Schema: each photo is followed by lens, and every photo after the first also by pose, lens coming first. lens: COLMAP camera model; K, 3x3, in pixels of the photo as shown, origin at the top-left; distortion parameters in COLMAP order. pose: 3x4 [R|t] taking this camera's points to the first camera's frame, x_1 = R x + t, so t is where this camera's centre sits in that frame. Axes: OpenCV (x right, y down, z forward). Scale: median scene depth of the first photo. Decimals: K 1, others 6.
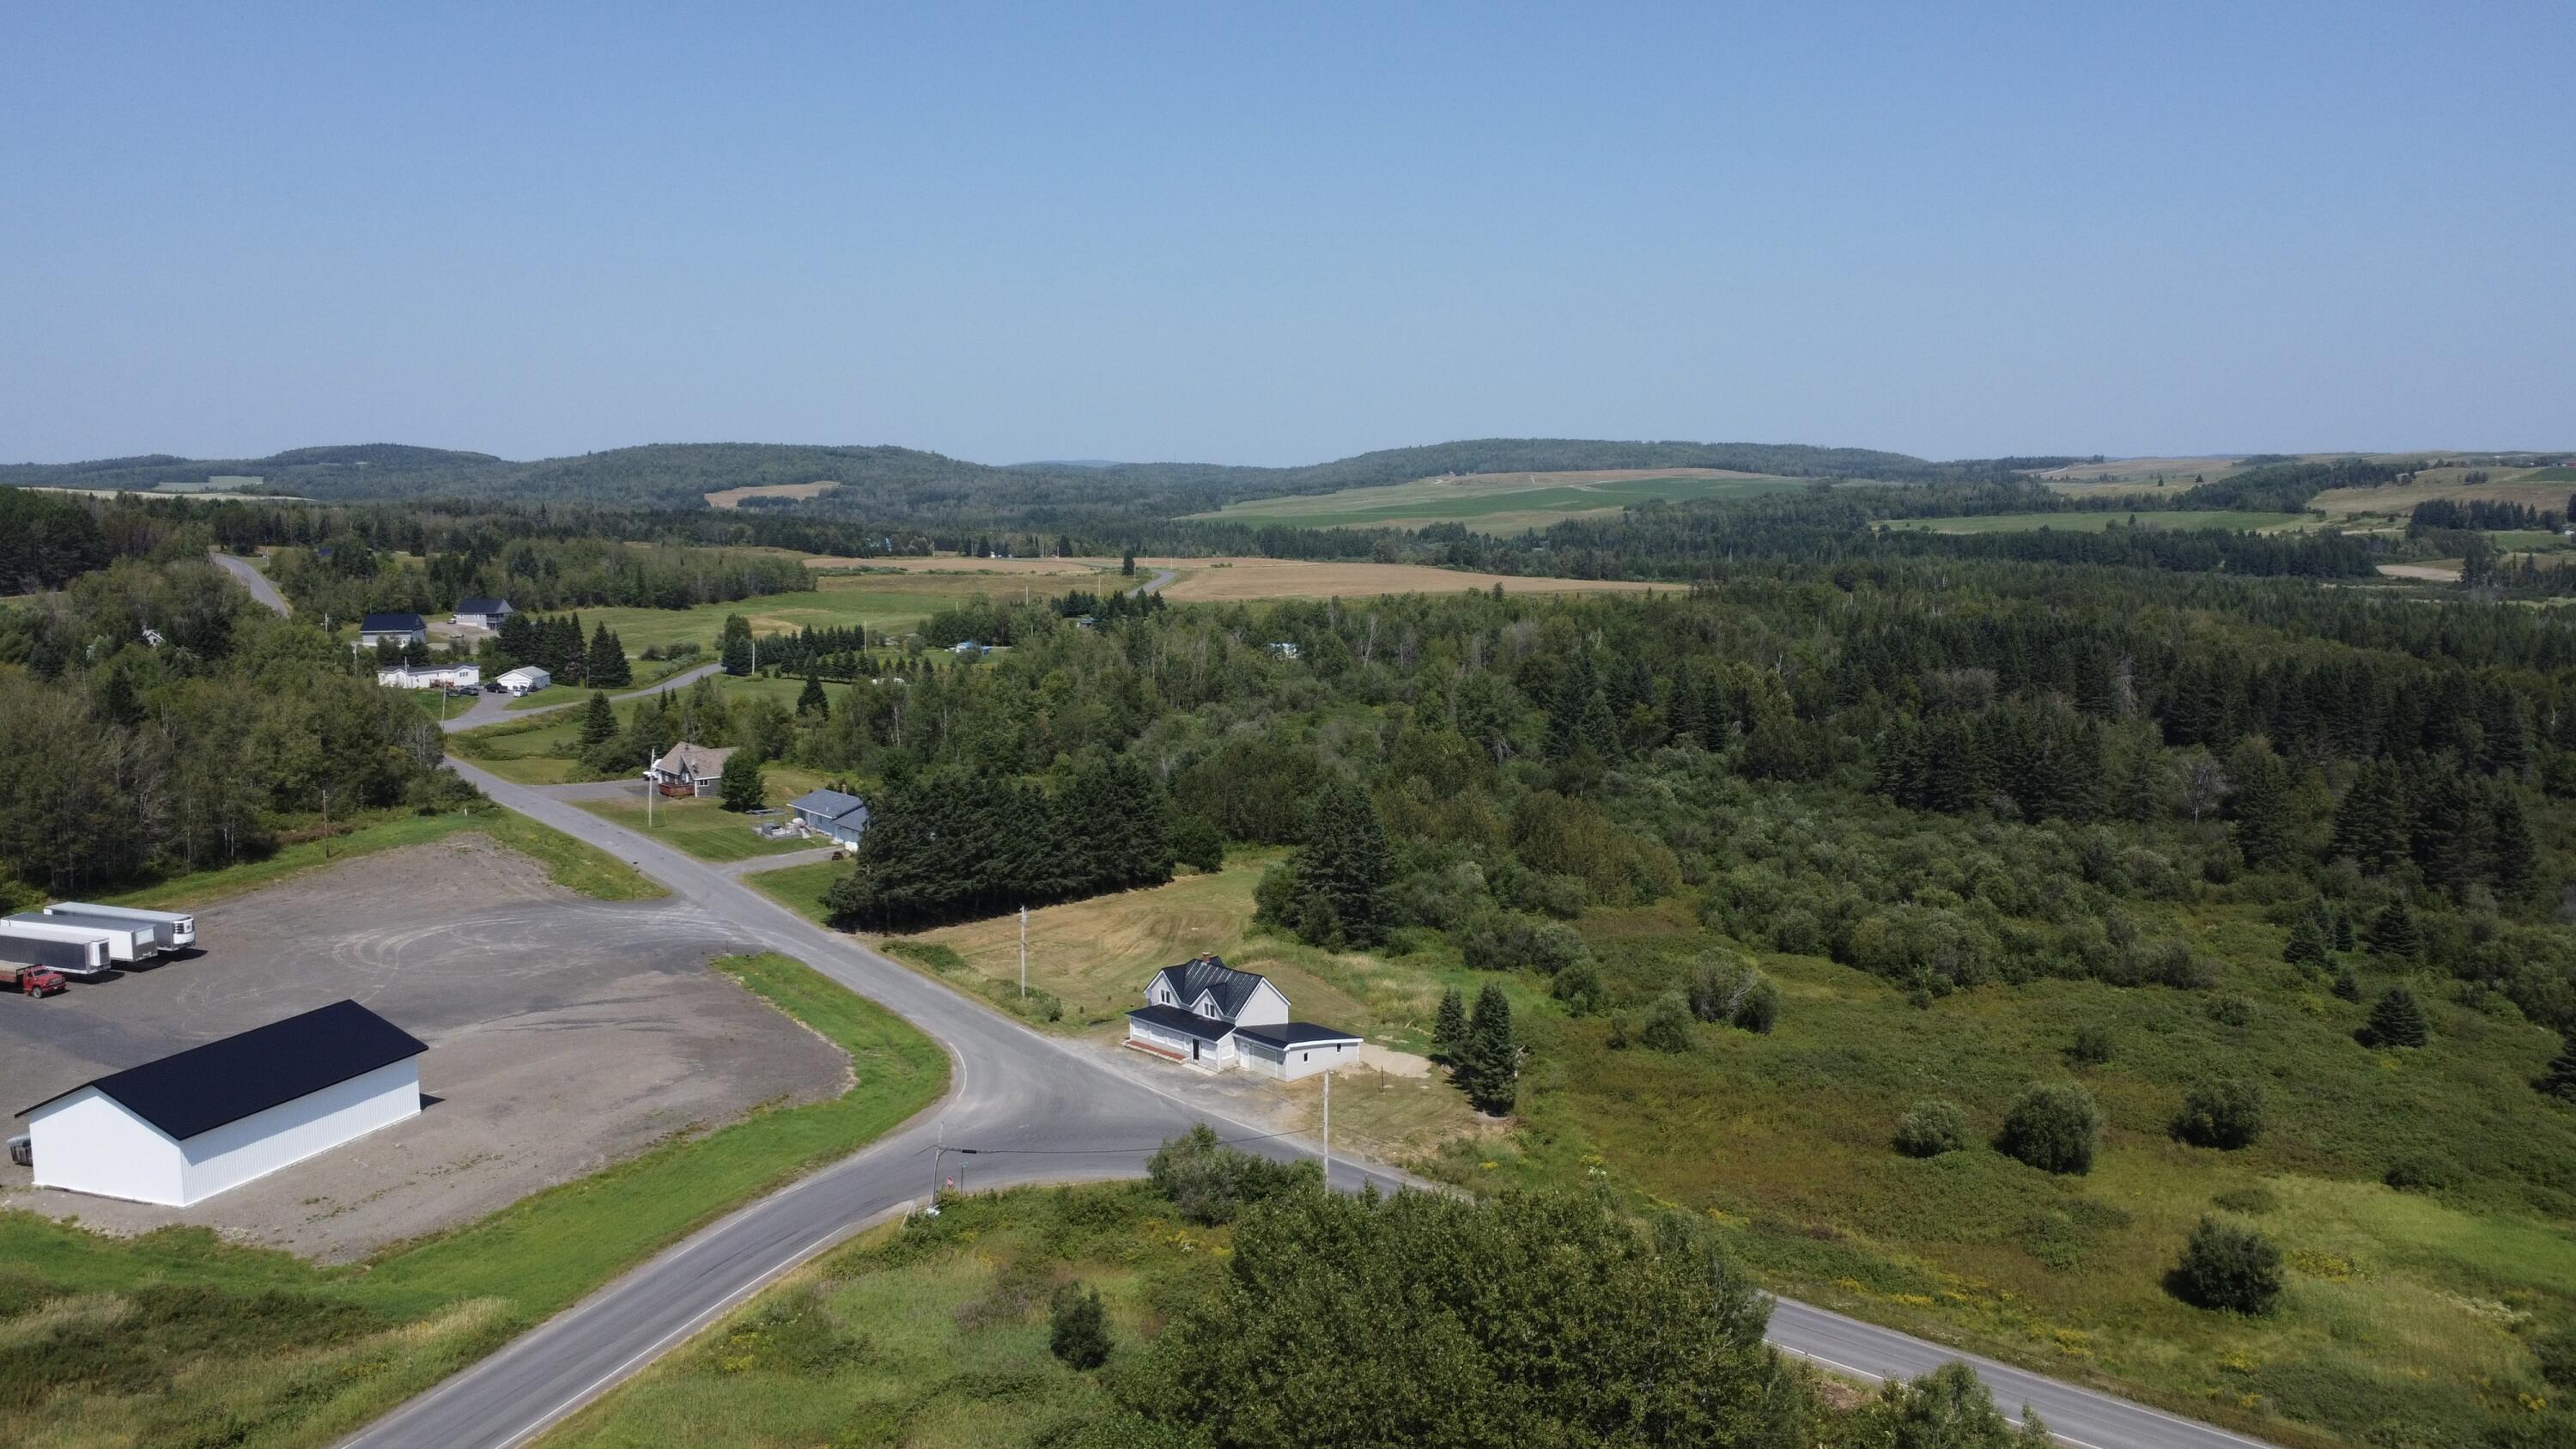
lens RADIAL K [[1944.0, 0, 1274.2], [0, 1944.0, 730.0], [0, 0, 1]] dist [0.006603, -0.005200]
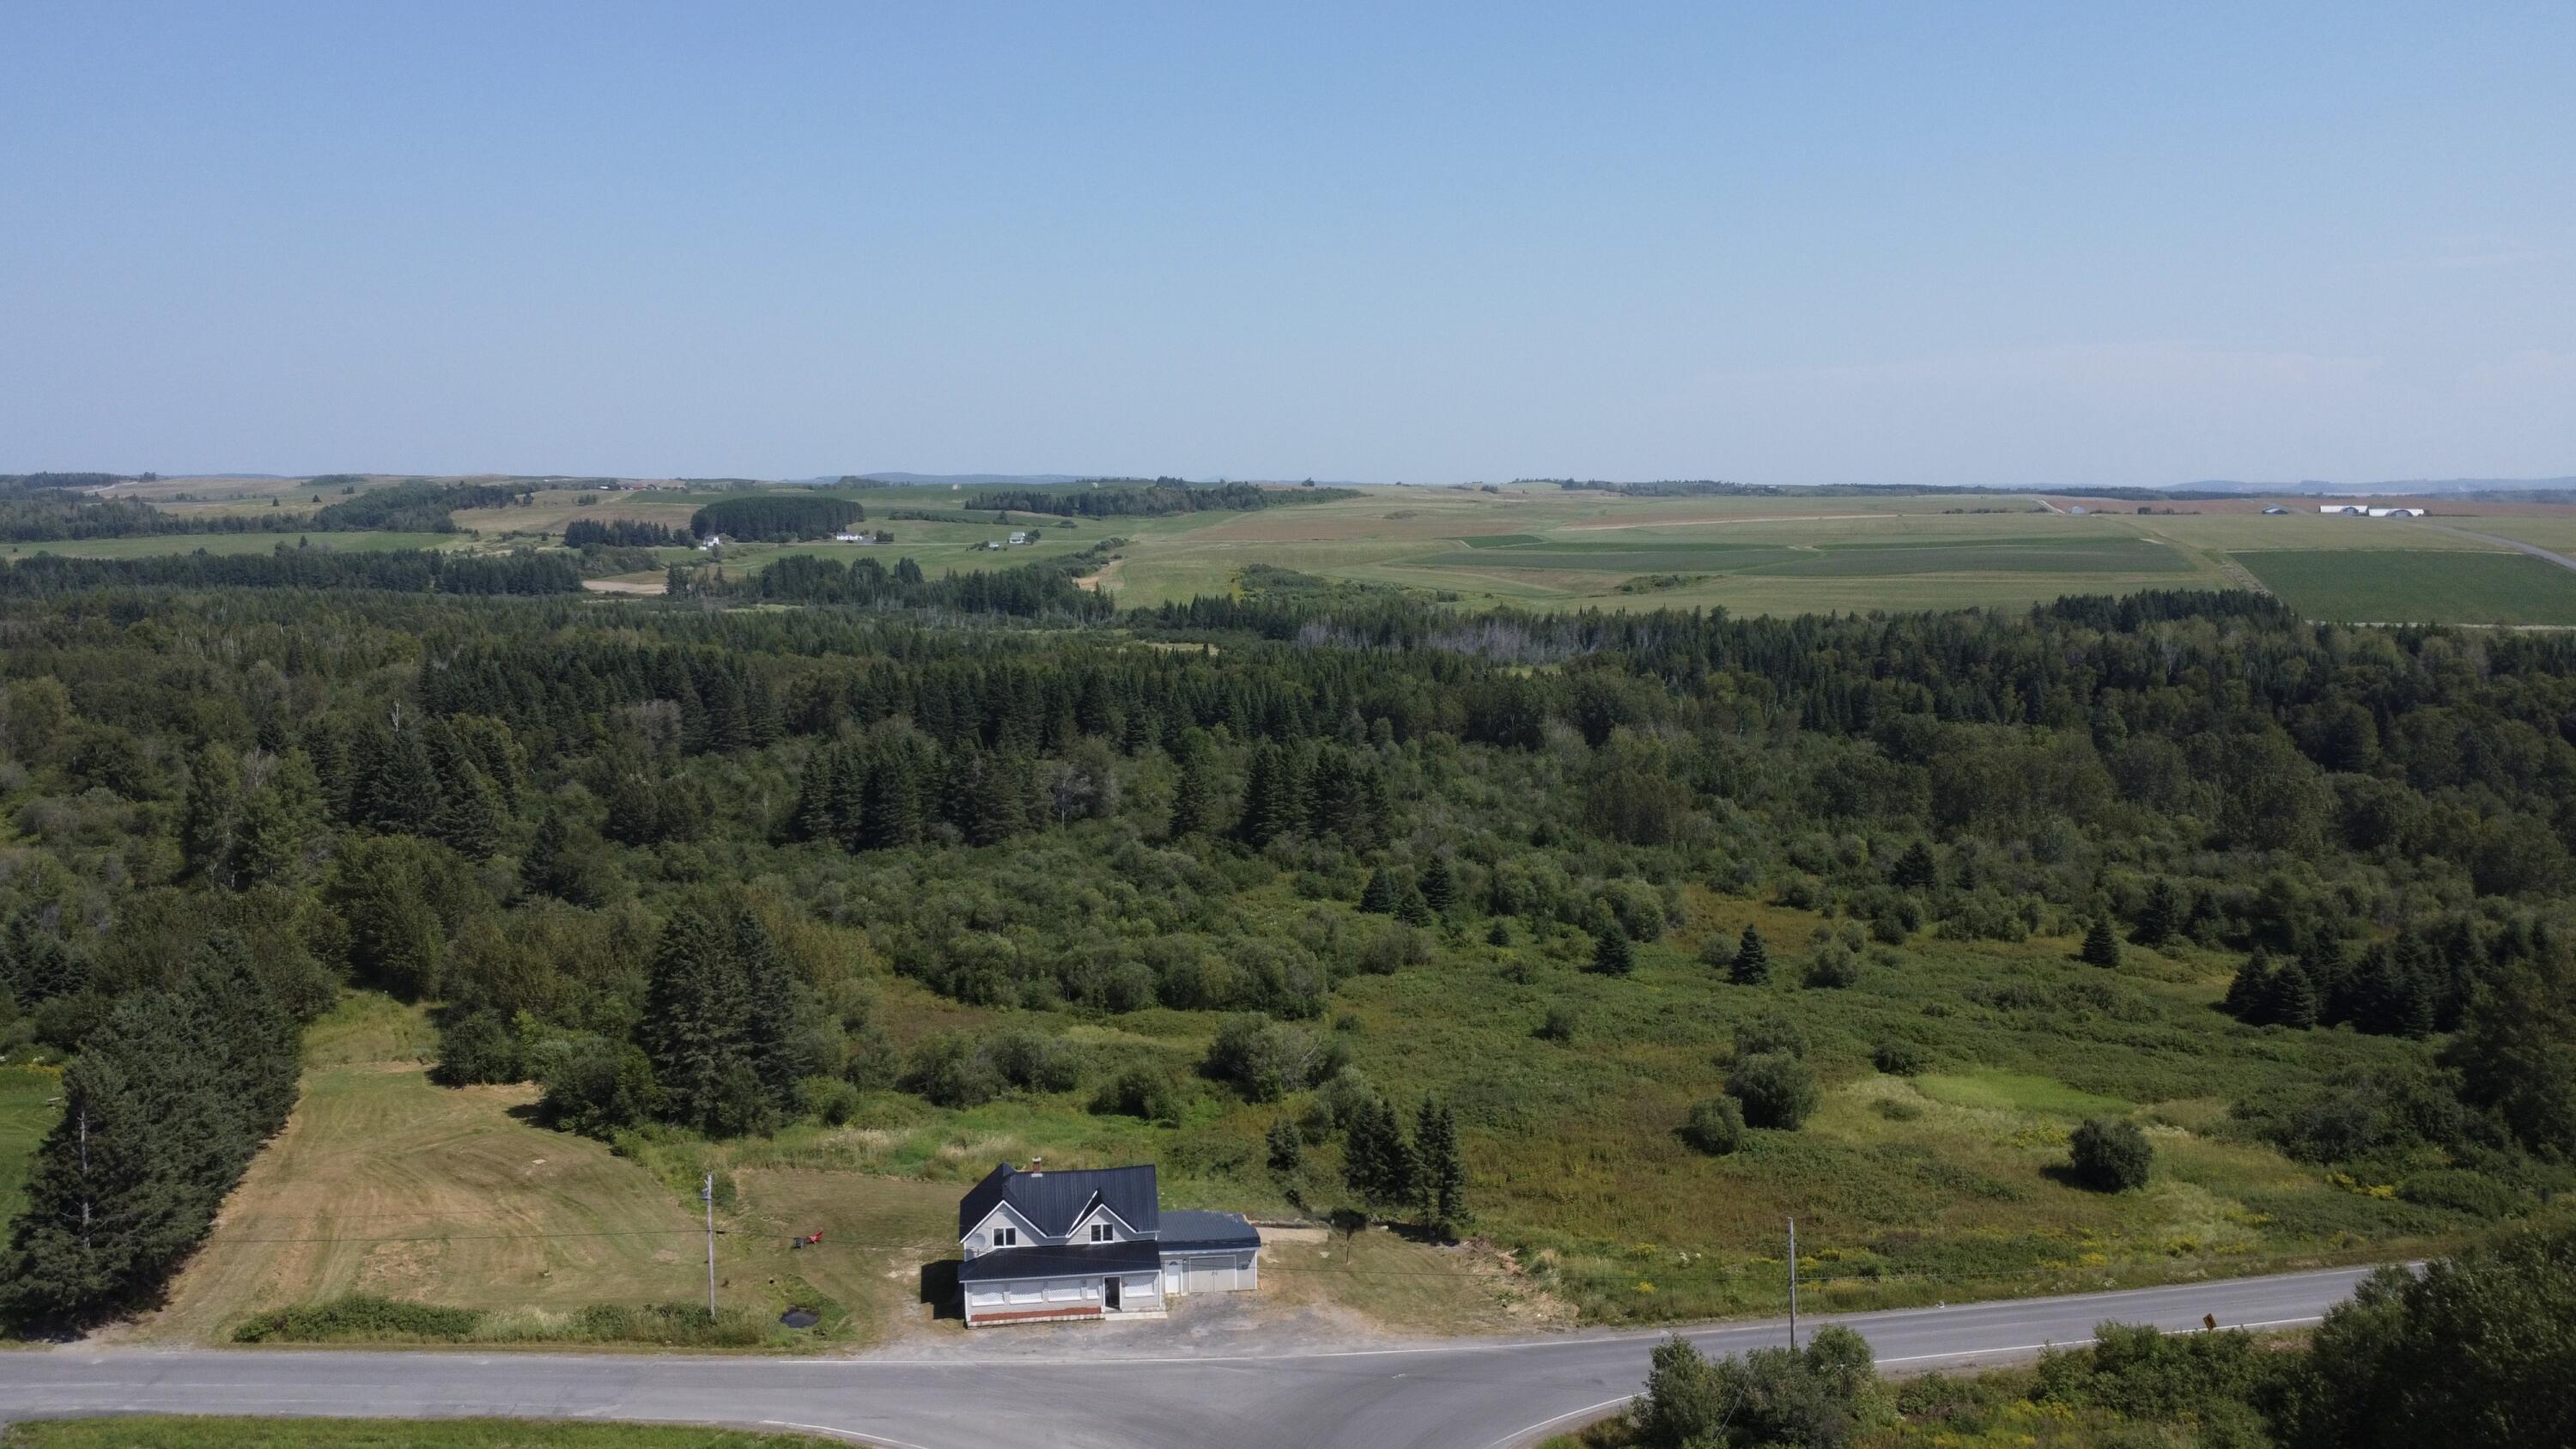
lens RADIAL K [[1944.0, 0, 1288.1], [0, 1944.0, 714.6], [0, 0, 1]] dist [0.006603, -0.005200]
pose [[0.577514, -0.084846, 0.811960, -0.315013], [0.099455, 0.994489, 0.033181, -0.035680], [-0.810300, 0.061591, 0.582770, 0.288330]]
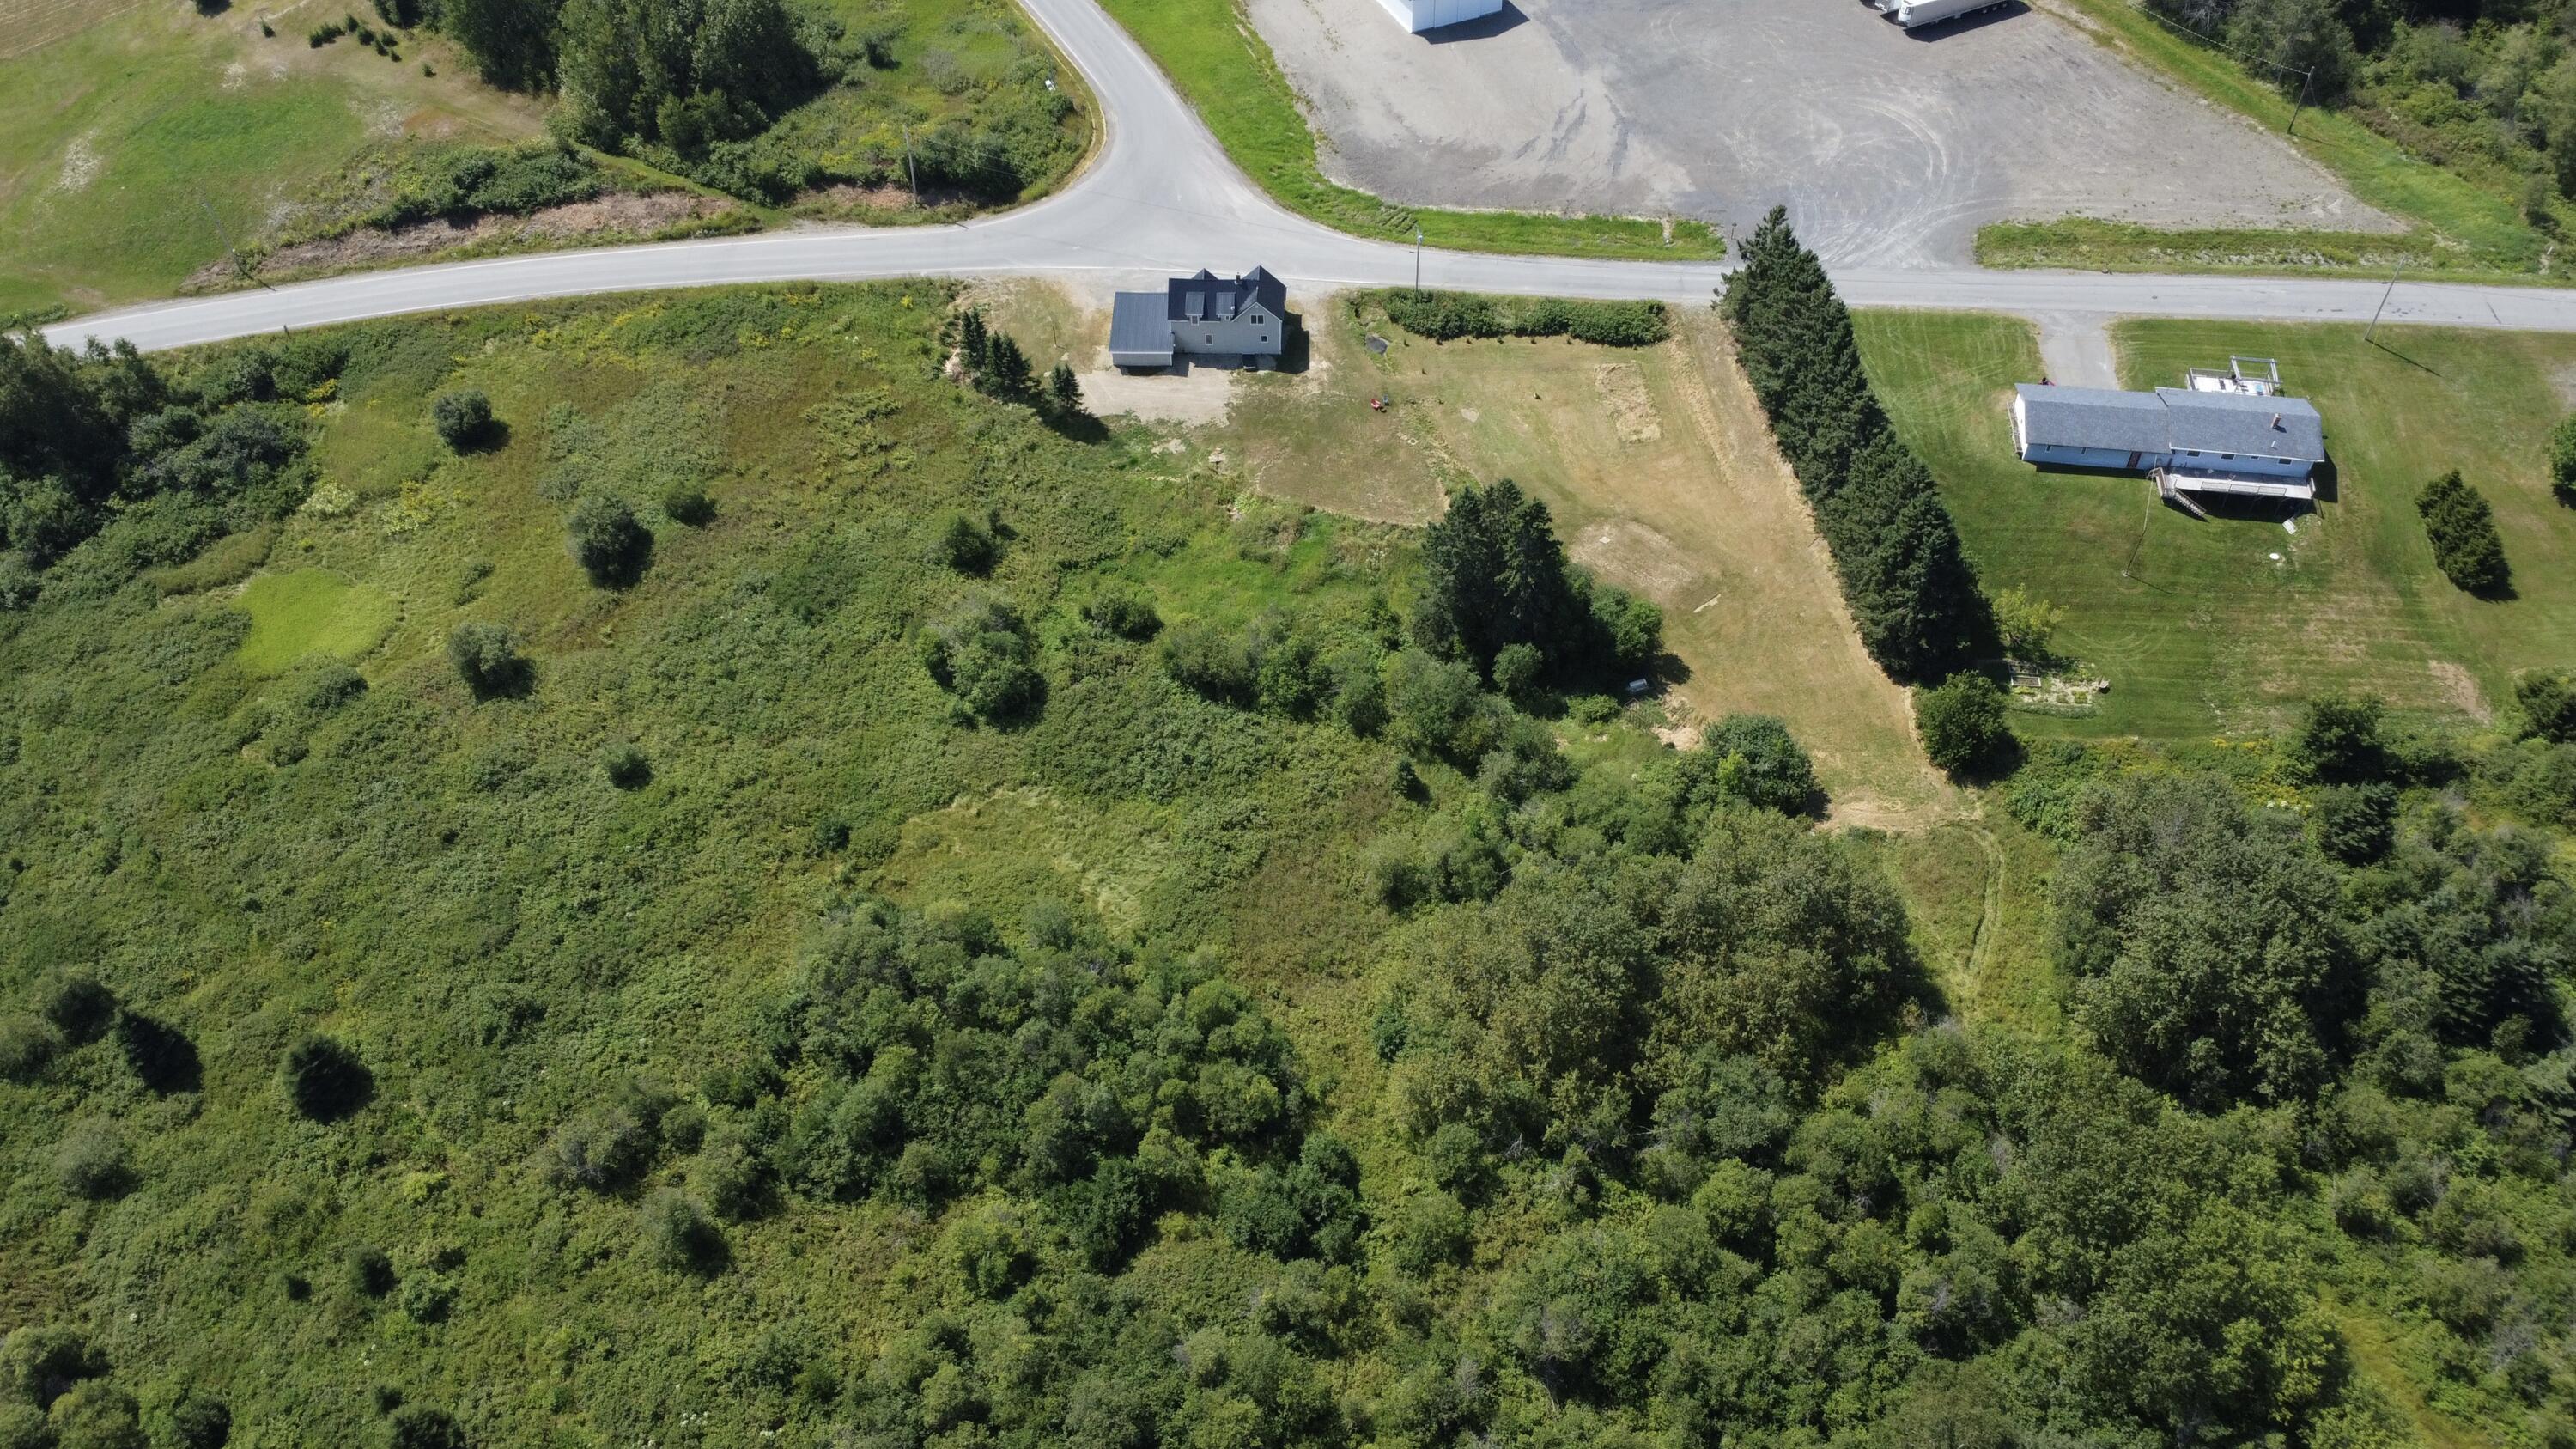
lens RADIAL K [[1944.0, 0, 1286.7], [0, 1944.0, 724.6], [0, 0, 1]] dist [0.006603, -0.005200]
pose [[-0.717714, 0.523824, -0.458797, 0.367969], [-0.063852, 0.606588, 0.792448, -0.384717], [0.693404, 0.598046, -0.401909, 0.961703]]
